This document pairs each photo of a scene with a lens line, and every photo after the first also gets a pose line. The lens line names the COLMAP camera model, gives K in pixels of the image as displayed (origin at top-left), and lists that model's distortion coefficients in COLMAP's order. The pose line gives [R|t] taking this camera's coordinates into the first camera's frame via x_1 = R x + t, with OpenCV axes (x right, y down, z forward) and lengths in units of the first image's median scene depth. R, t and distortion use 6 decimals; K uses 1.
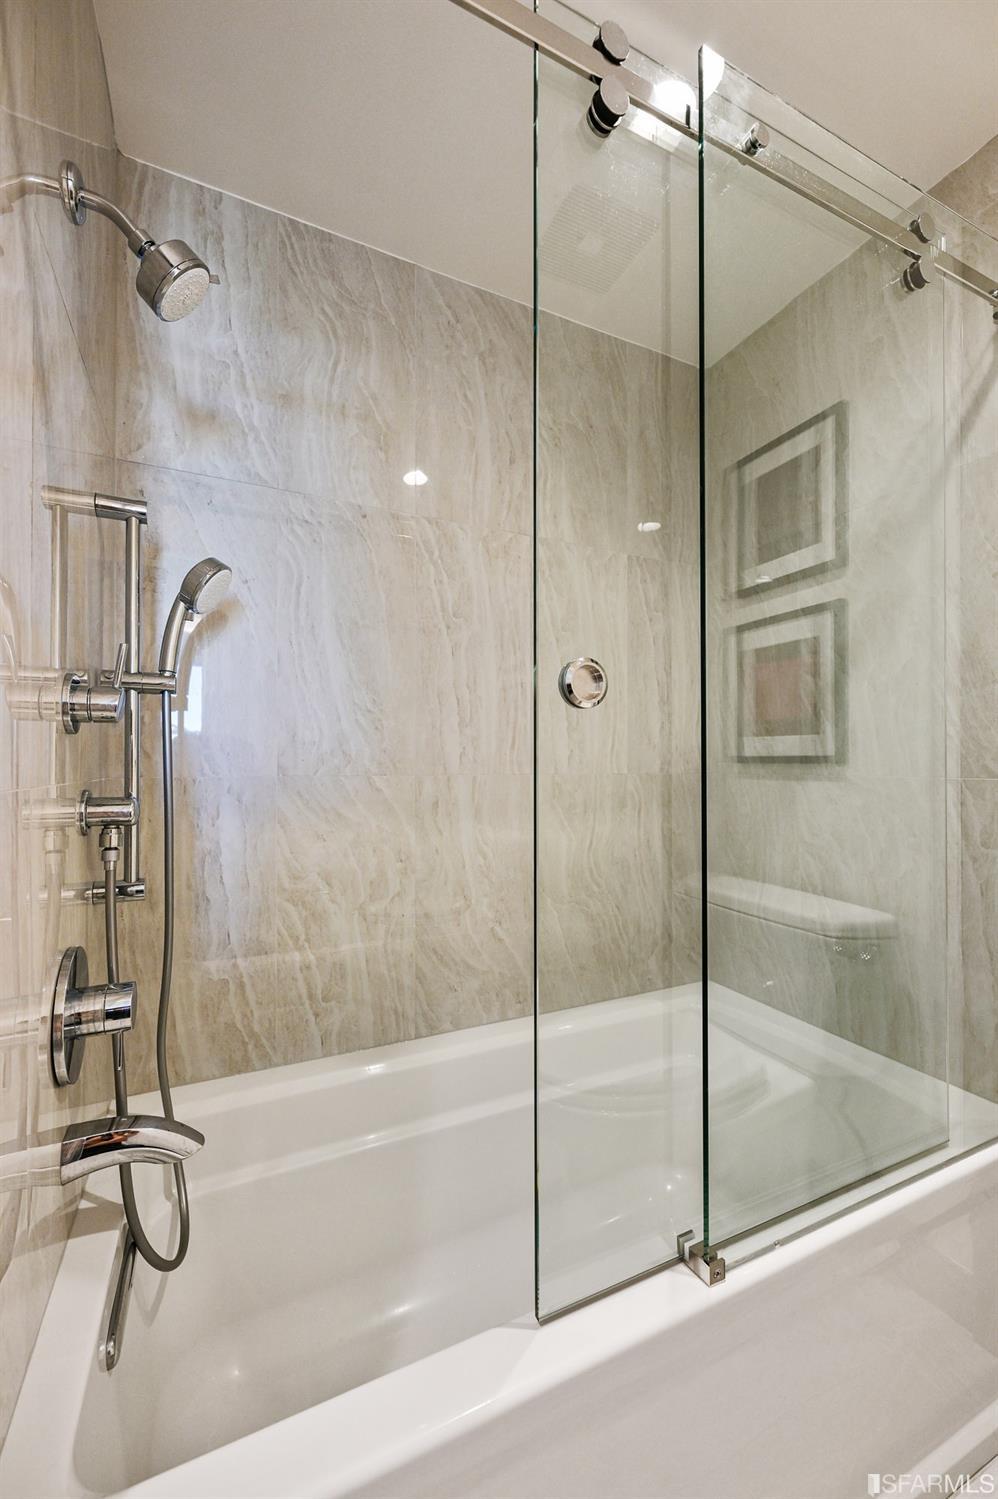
lens RADIAL K [[593.1, 0, 499.0], [0, 593.1, 749.5], [0, 0, 1]] dist [0.016725, -0.015921]
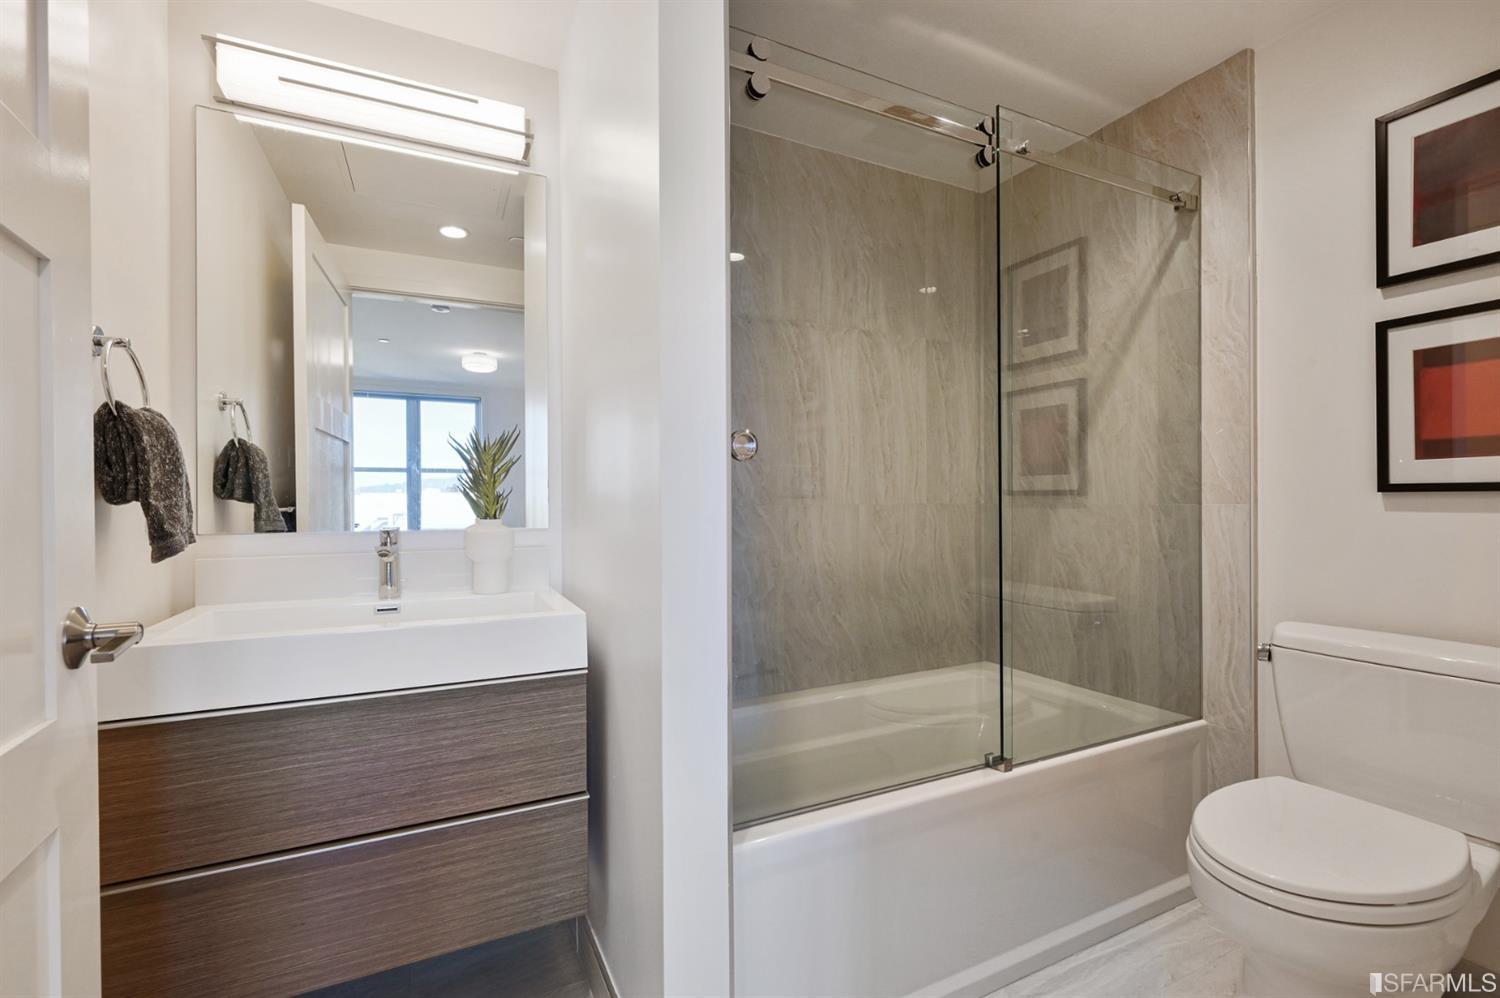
lens RADIAL K [[660.8, 0, 752.4], [0, 660.8, 491.3], [0, 0, 1]] dist [-0.000093, 0.000089]
pose [[0.999237, -0.005367, 0.038675, -0.261273], [0.004945, 0.999927, 0.011002, -0.006794], [-0.038731, -0.010802, 0.999191, -0.527357]]
